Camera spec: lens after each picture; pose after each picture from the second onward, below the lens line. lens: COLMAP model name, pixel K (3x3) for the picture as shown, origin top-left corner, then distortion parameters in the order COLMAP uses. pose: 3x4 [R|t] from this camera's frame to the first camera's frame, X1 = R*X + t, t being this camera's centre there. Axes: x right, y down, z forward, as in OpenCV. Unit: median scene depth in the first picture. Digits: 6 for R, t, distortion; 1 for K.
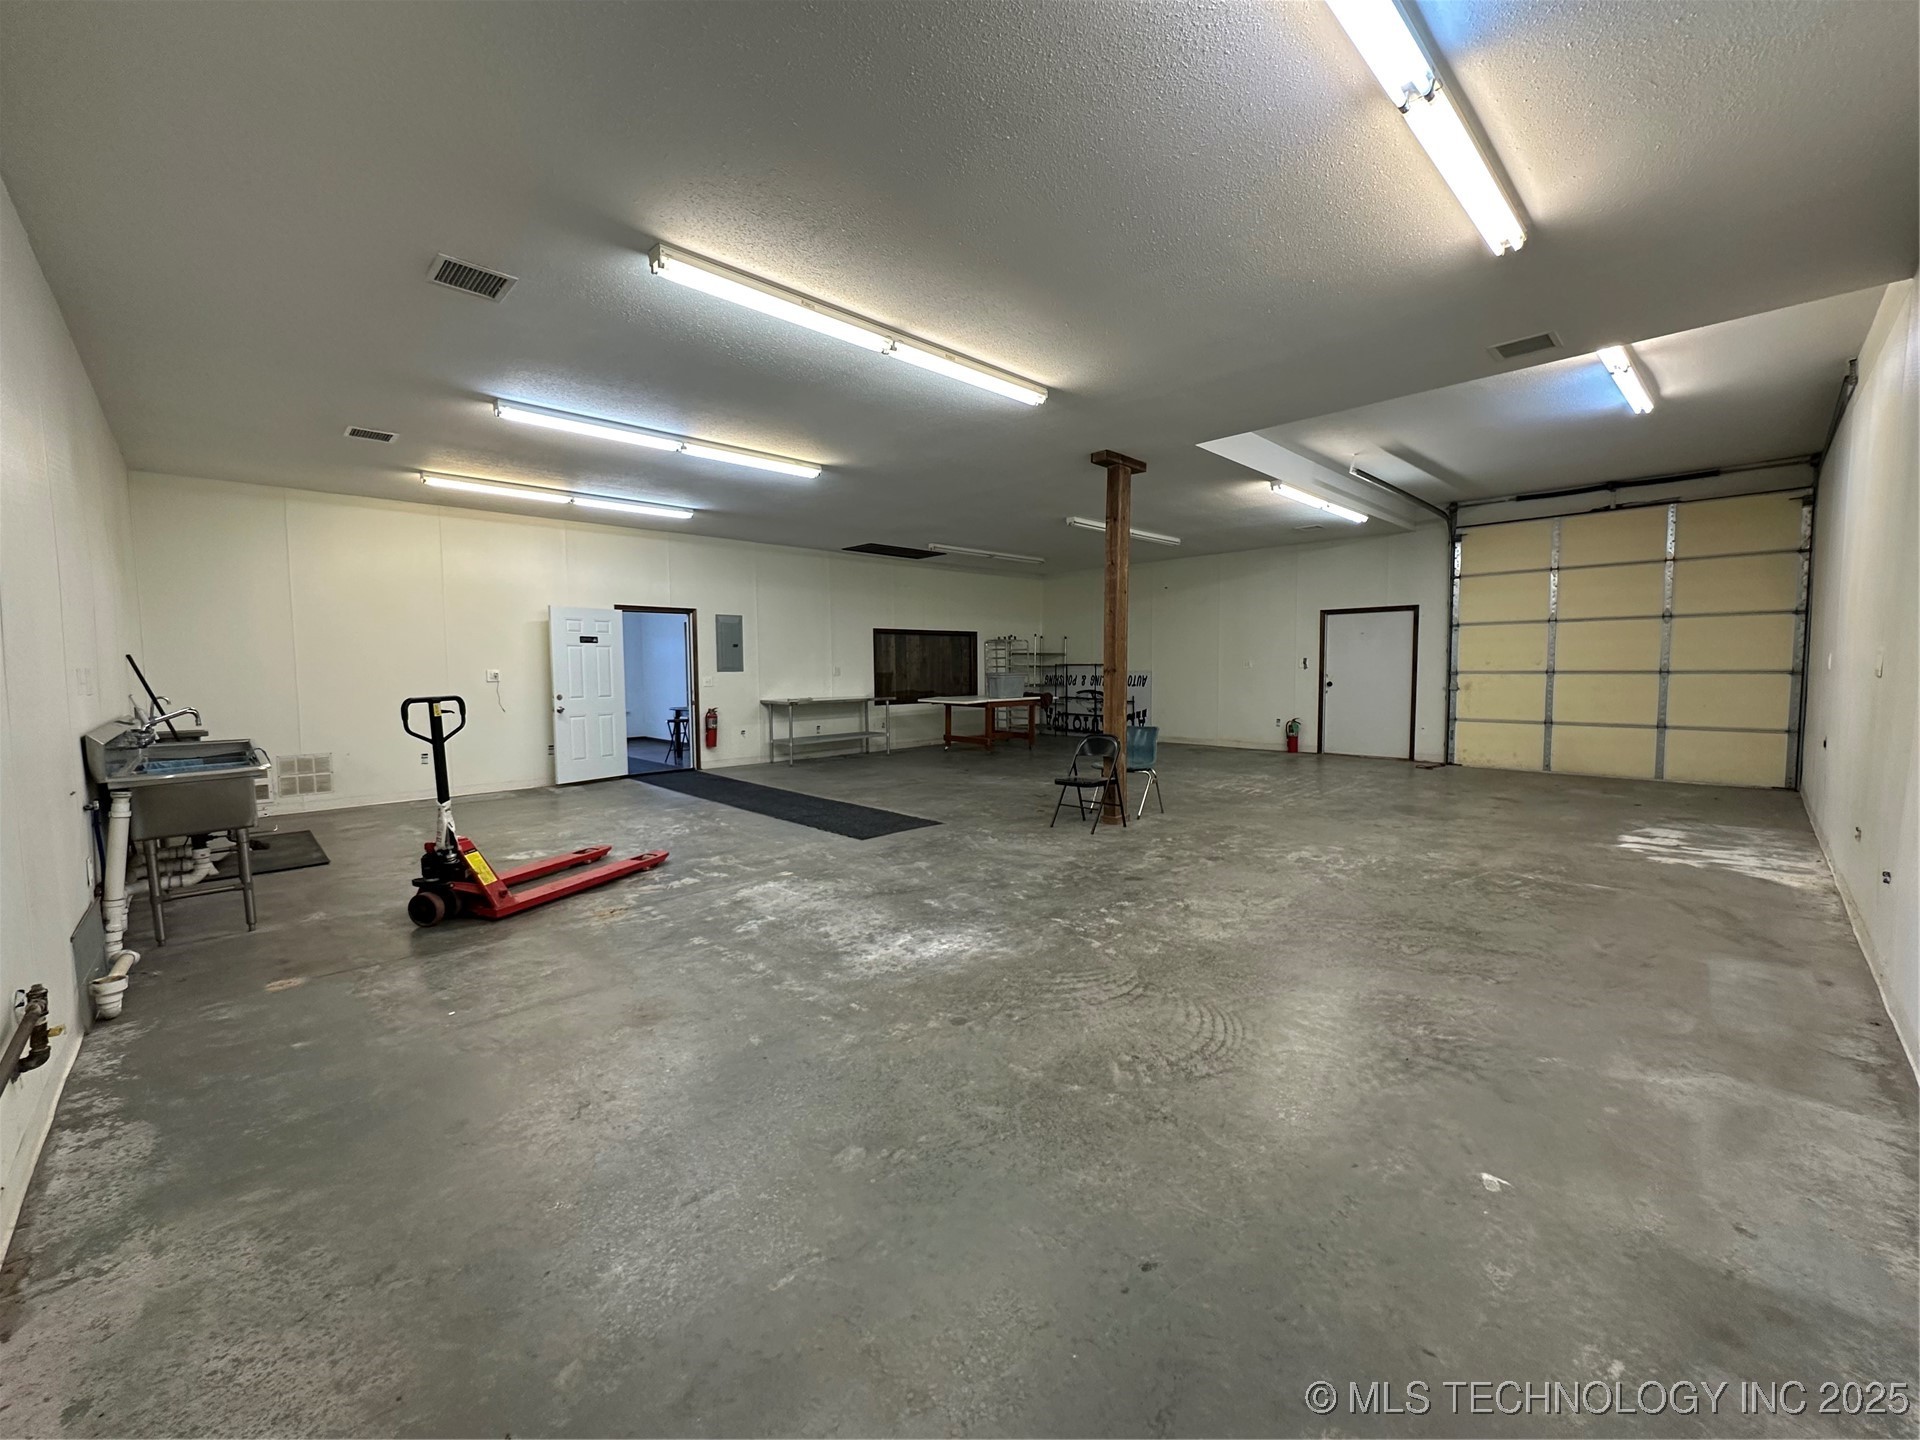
lens RADIAL K [[767.8, 0, 961.7], [0, 767.8, 719.3], [0, 0, 1]] dist [-0.003748, 0.000452]
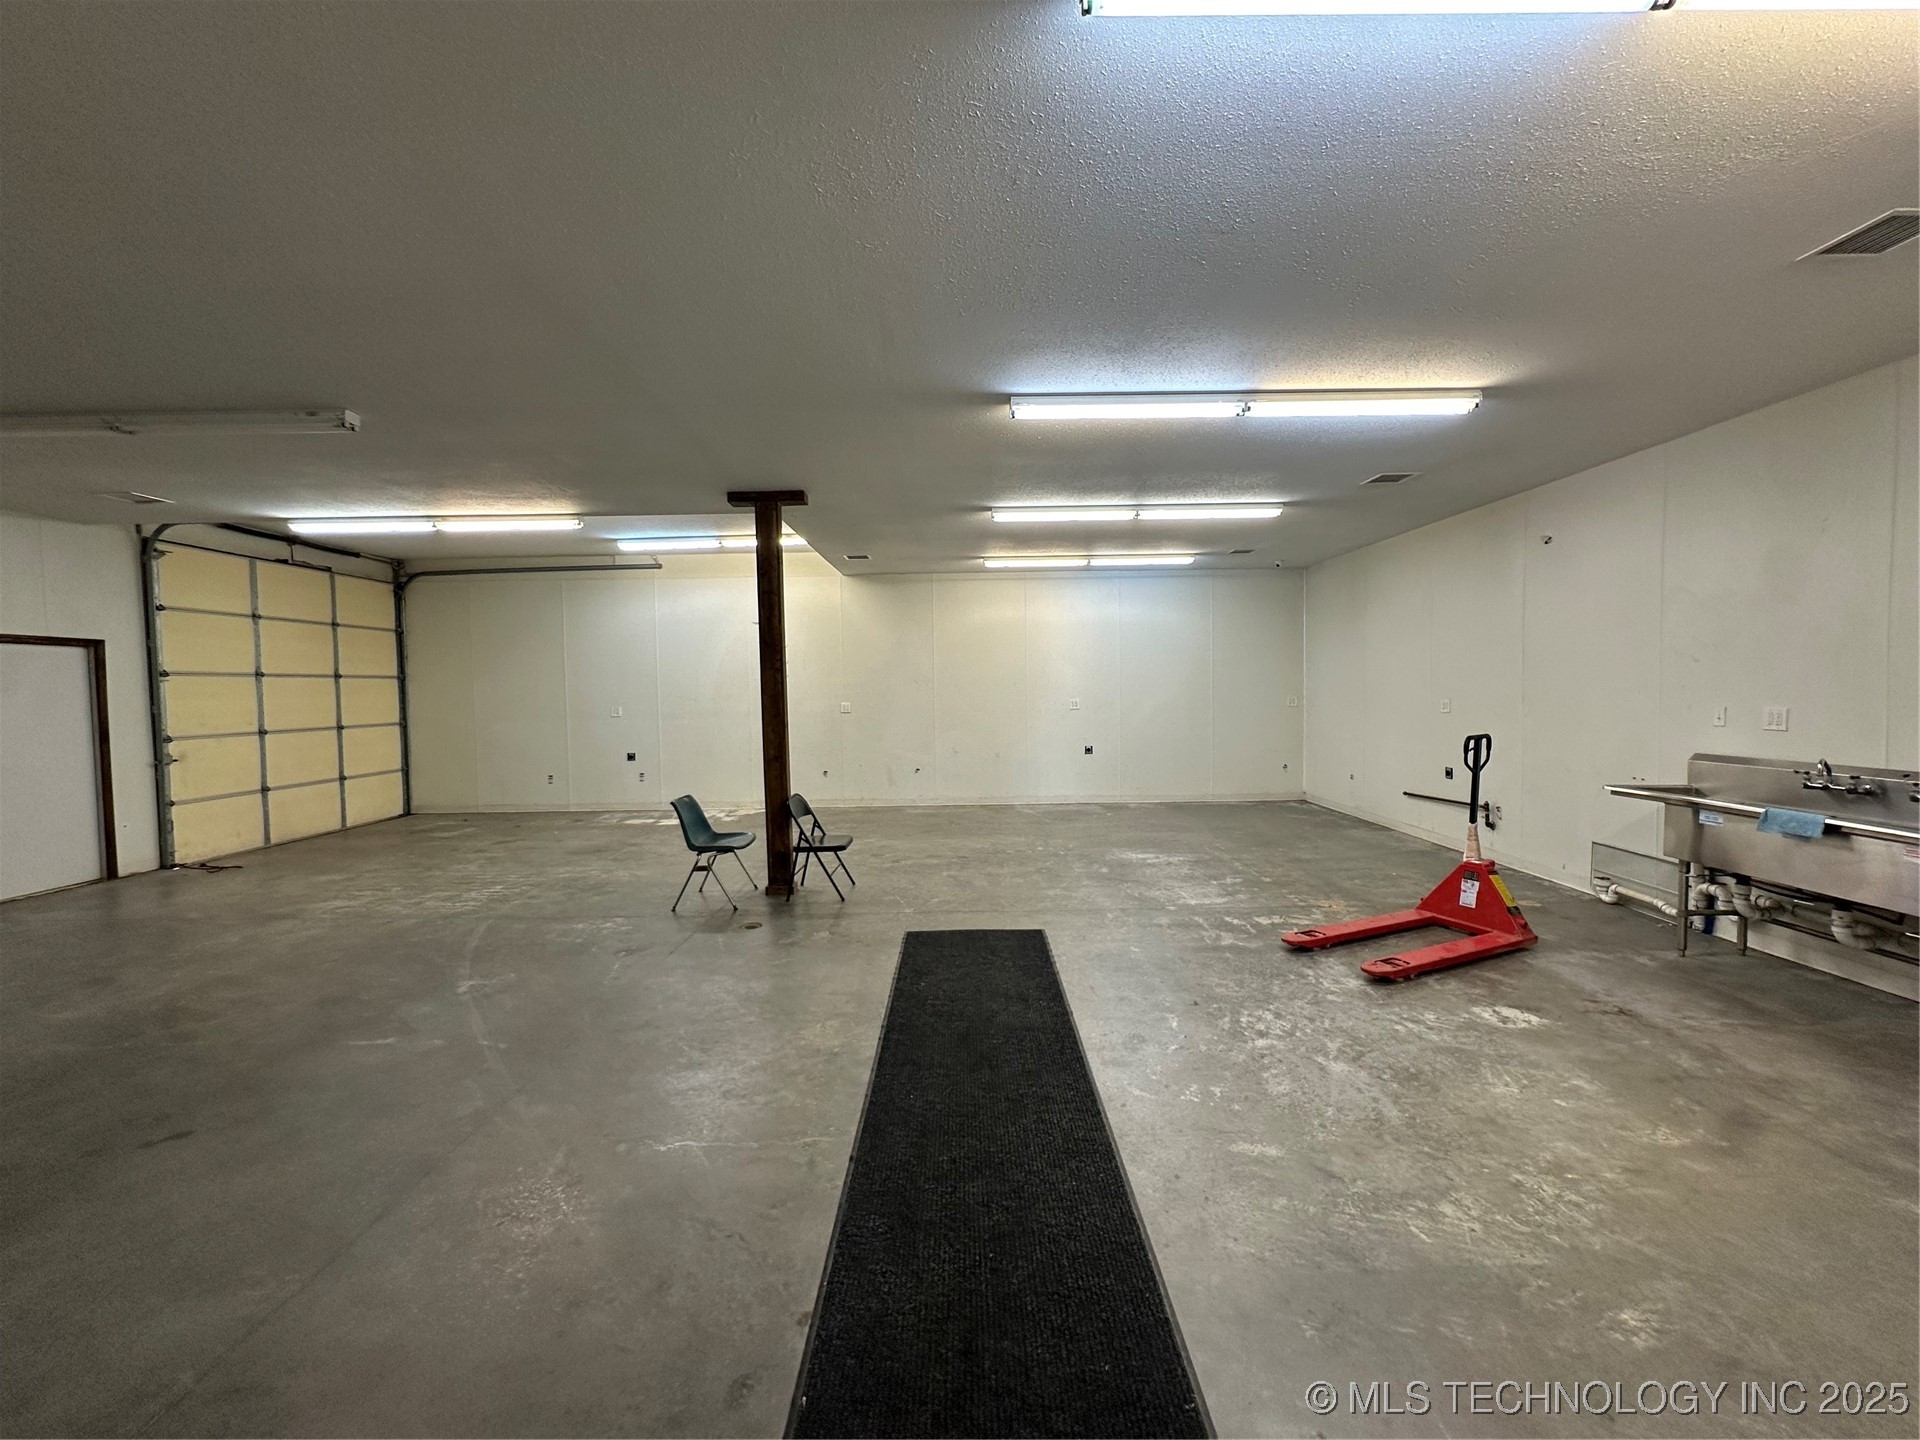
lens RADIAL K [[767.8, 0, 959.1], [0, 767.8, 717.6], [0, 0, 1]] dist [-0.003748, 0.000452]
pose [[-0.712158, -0.004970, 0.702002, -0.395031], [0.072136, 0.994164, 0.080217, -0.086203], [-0.698304, 0.107767, -0.707643, 0.997409]]
